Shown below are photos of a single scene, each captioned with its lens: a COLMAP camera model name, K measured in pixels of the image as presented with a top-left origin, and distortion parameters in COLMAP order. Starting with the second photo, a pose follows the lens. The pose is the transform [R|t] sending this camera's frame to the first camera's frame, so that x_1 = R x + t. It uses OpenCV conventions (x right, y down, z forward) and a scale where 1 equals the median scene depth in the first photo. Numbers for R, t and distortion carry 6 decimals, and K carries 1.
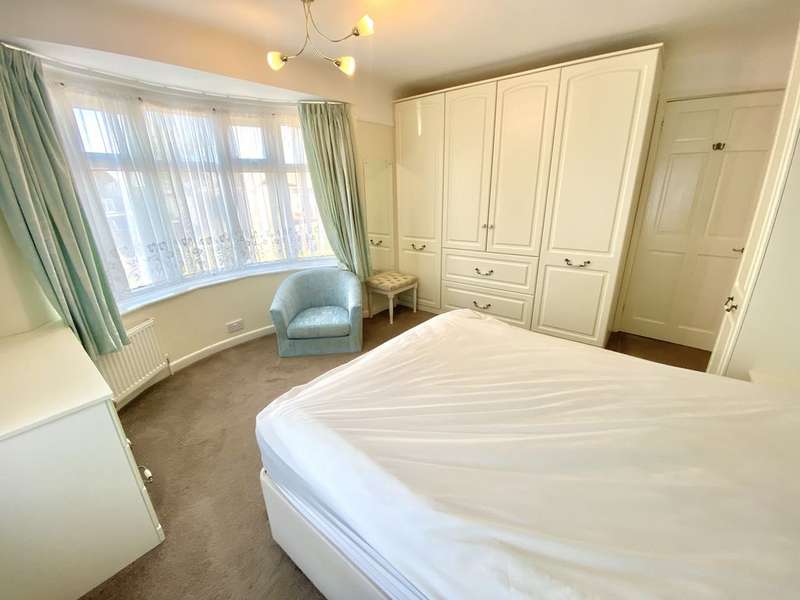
lens RADIAL K [[323.4, 0, 399.2], [0, 323.4, 300.6], [0, 0, 1]] dist [0.033036, -0.027187]
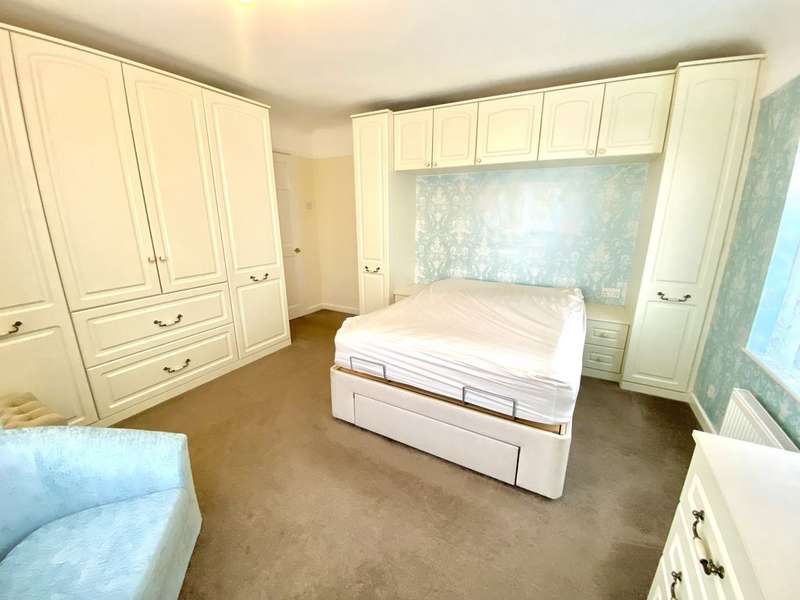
lens RADIAL K [[323.4, 0, 399.2], [0, 323.4, 300.6], [0, 0, 1]] dist [0.033036, -0.027187]
pose [[-0.152804, -0.232894, 0.960422, -0.533373], [0.329452, 0.904239, 0.271686, -0.167979], [-0.931725, 0.357928, -0.061444, 0.585683]]
